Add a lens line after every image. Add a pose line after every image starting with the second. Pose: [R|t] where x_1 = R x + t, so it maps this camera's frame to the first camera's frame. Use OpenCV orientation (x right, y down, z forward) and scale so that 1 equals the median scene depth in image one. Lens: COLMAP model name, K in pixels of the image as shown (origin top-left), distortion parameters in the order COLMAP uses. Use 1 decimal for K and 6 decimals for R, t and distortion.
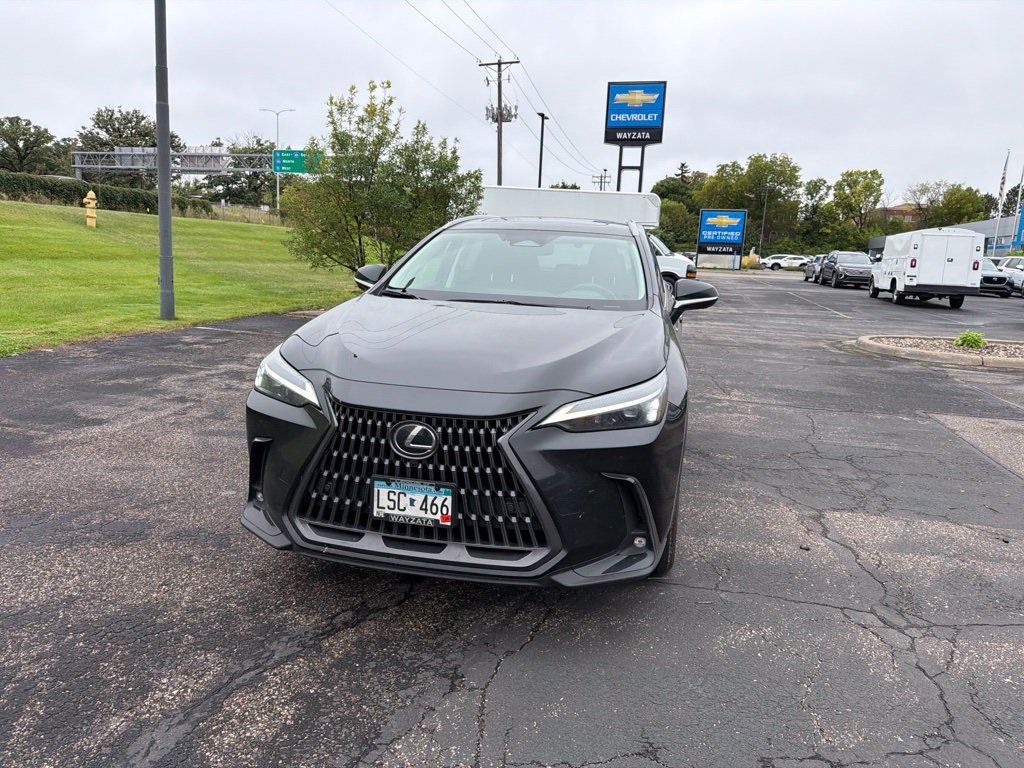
lens RADIAL K [[719.4, 0, 513.9], [0, 719.4, 381.0], [0, 0, 1]] dist [0.043682, -0.058737]
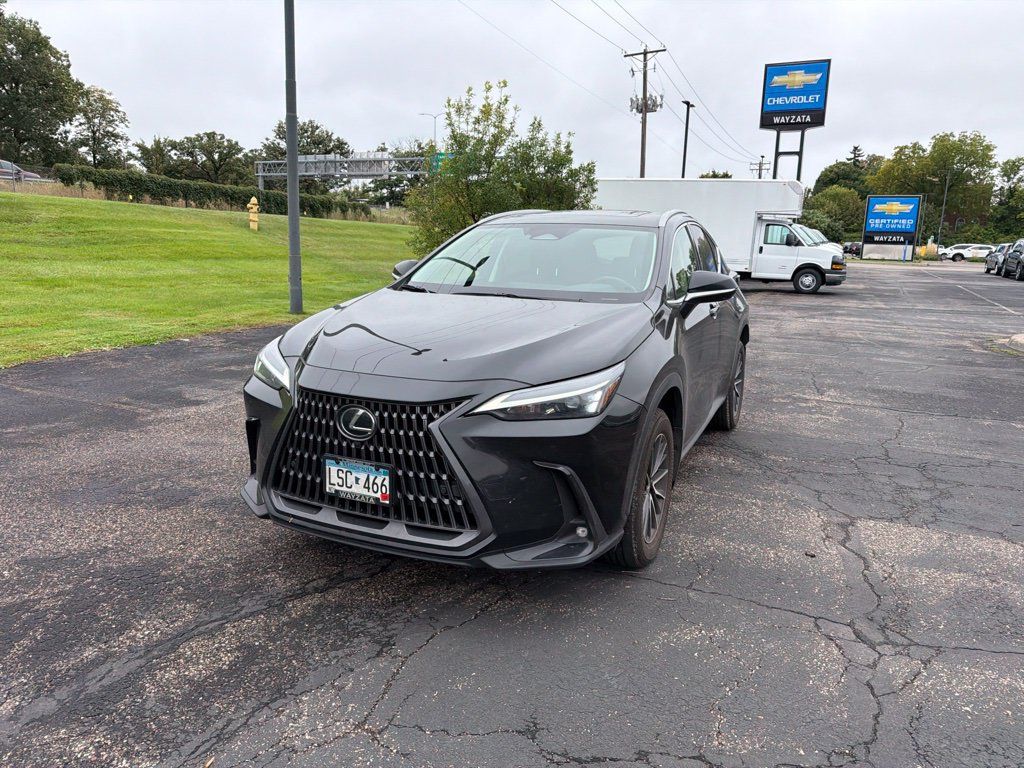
lens RADIAL K [[720.0, 0, 514.0], [0, 720.0, 386.2], [0, 0, 1]] dist [0.046059, -0.063712]
pose [[0.978087, 0.023418, -0.206876, 0.183381], [-0.020751, 0.999671, 0.015053, 0.003657], [0.207161, -0.010430, 0.978251, -0.004004]]
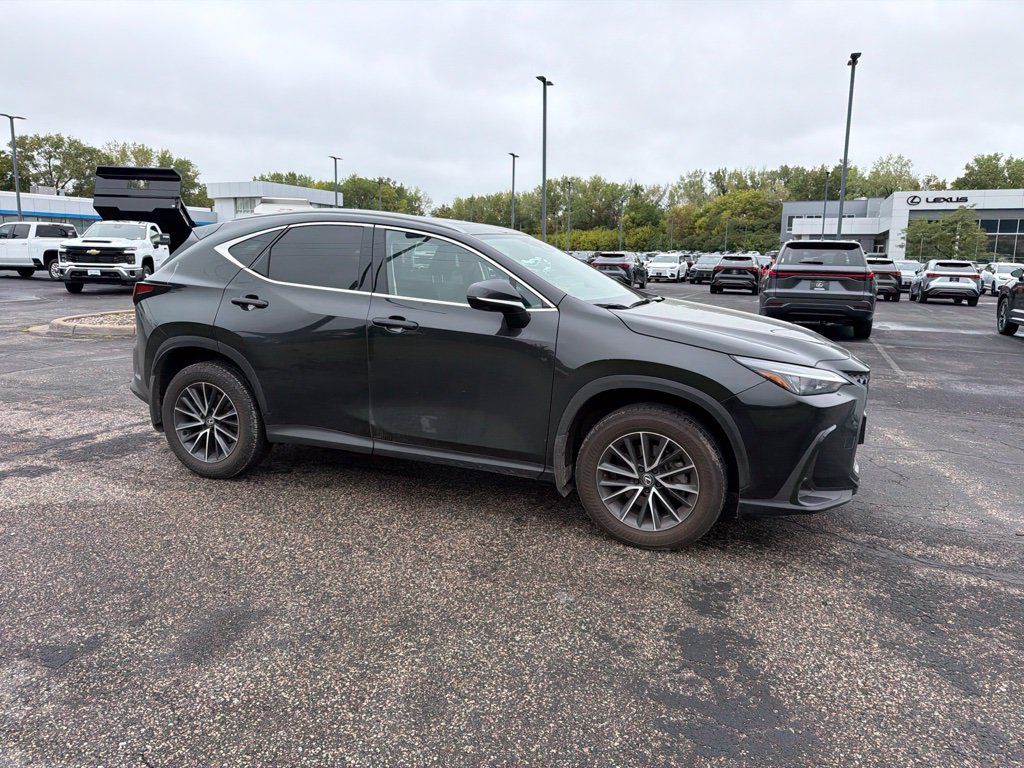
lens RADIAL K [[719.4, 0, 513.9], [0, 719.4, 381.0], [0, 0, 1]] dist [0.043682, -0.058737]
pose [[0.139577, -0.213108, 0.967007, -1.043317], [0.164693, 0.967961, 0.189547, -0.205062], [-0.976419, 0.132803, 0.170203, 0.867431]]
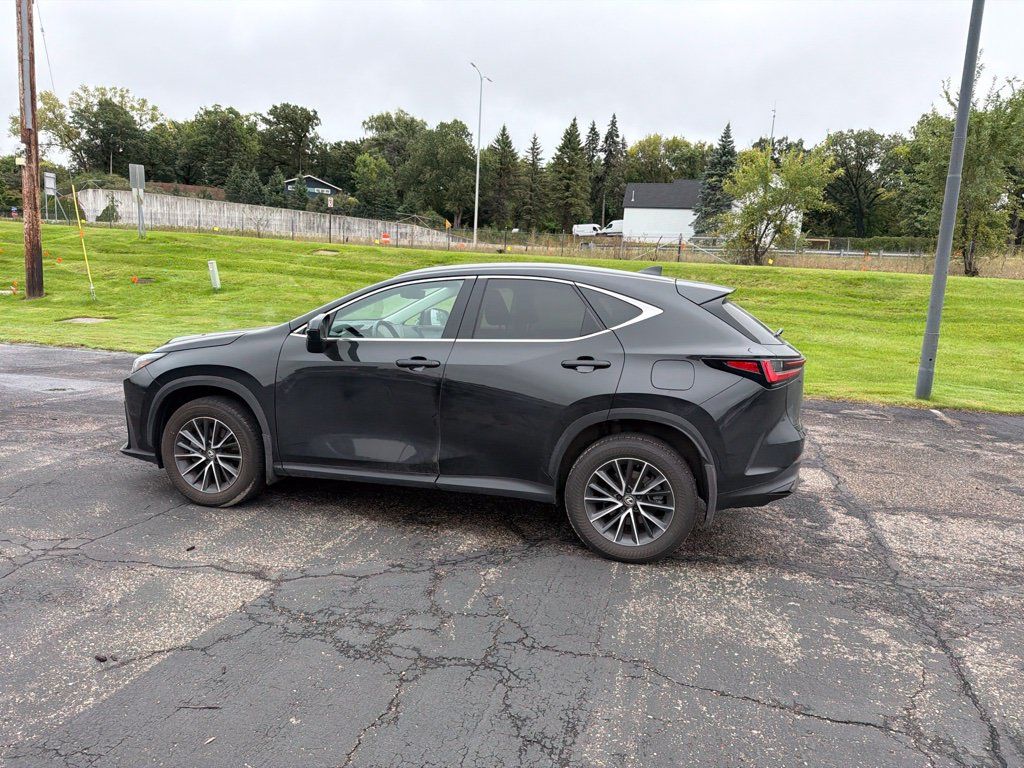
lens RADIAL K [[714.6, 0, 516.1], [0, 714.6, 384.2], [0, 0, 1]] dist [0.055599, -0.076893]
pose [[-0.032776, 0.095581, -0.994882, 1.241288], [-0.227714, 0.968522, 0.100551, -0.199426], [0.973176, 0.229845, -0.009979, 1.228626]]
